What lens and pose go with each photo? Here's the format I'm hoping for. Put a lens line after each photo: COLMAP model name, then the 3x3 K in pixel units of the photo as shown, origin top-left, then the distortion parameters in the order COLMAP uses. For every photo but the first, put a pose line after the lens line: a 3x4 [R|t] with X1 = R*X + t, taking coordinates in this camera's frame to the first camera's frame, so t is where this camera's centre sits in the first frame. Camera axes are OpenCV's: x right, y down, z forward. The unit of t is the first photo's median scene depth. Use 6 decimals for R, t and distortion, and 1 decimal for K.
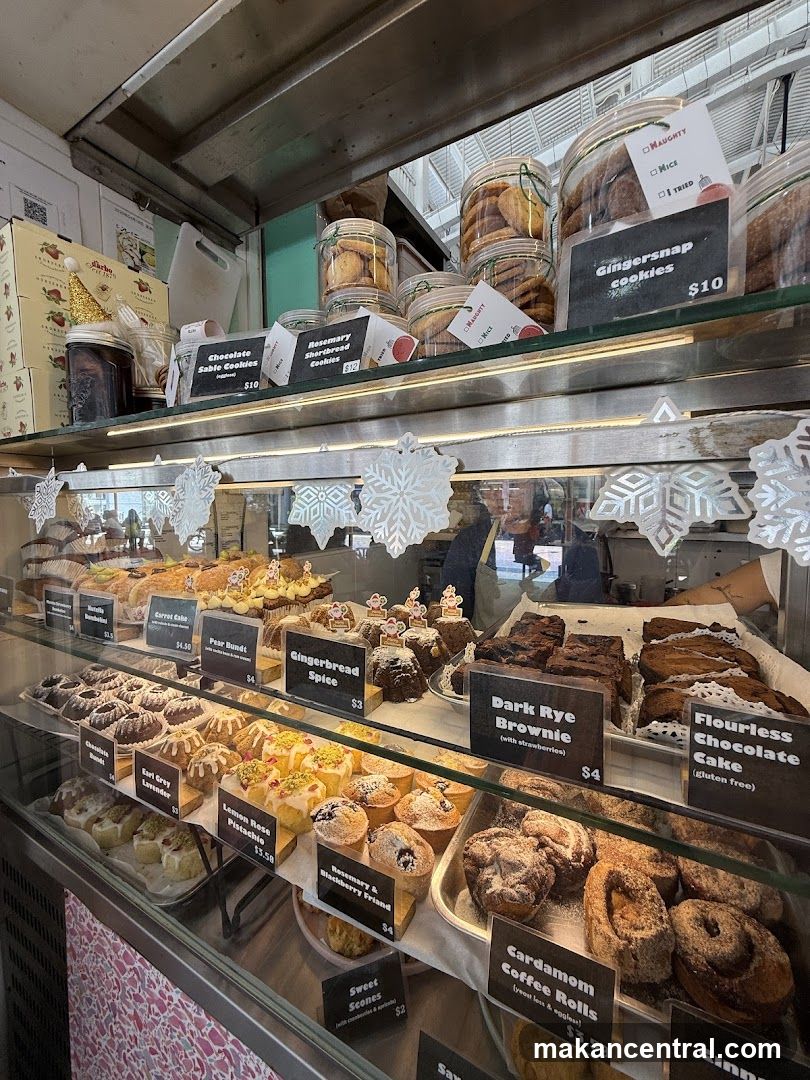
lens RADIAL K [[447.7, 0, 388.6], [0, 447.7, 538.6], [0, 0, 1]] dist [-0.001636, -0.000333]
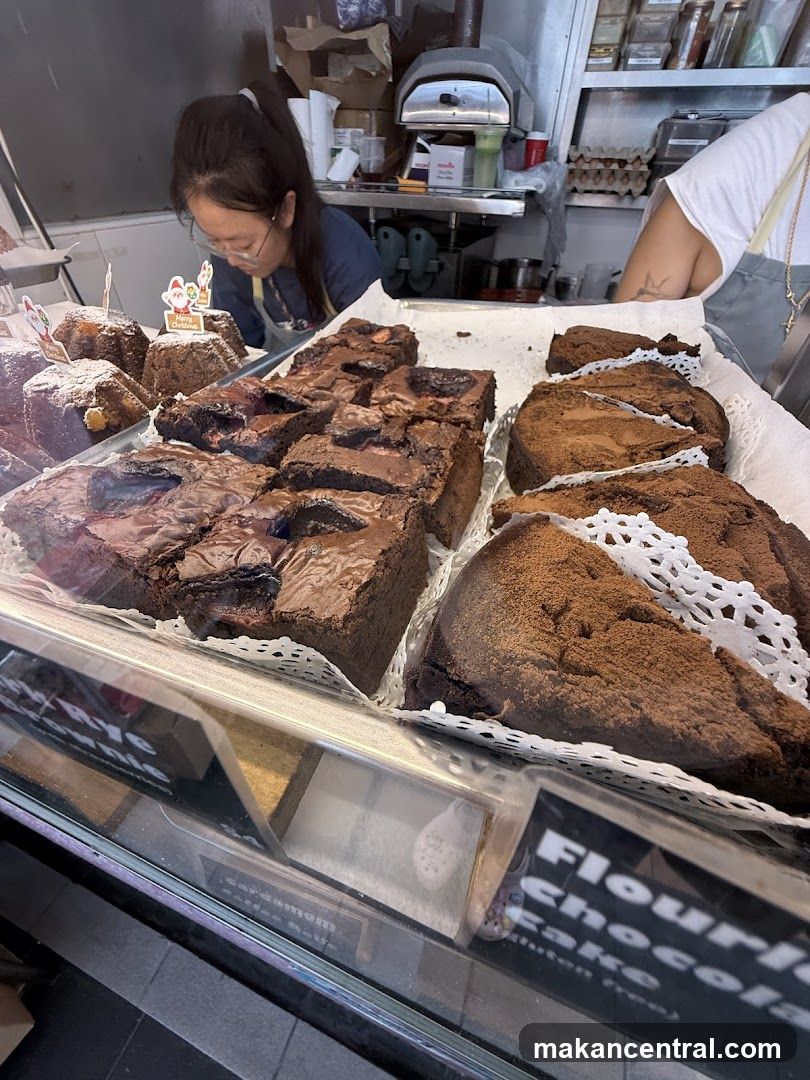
lens RADIAL K [[447.7, 0, 388.6], [0, 447.7, 538.6], [0, 0, 1]] dist [-0.001636, -0.000333]
pose [[0.989740, -0.074704, 0.121797, 0.330391], [-0.010116, 0.813658, 0.581256, 0.082301], [-0.142524, -0.576524, 0.804554, 0.509886]]
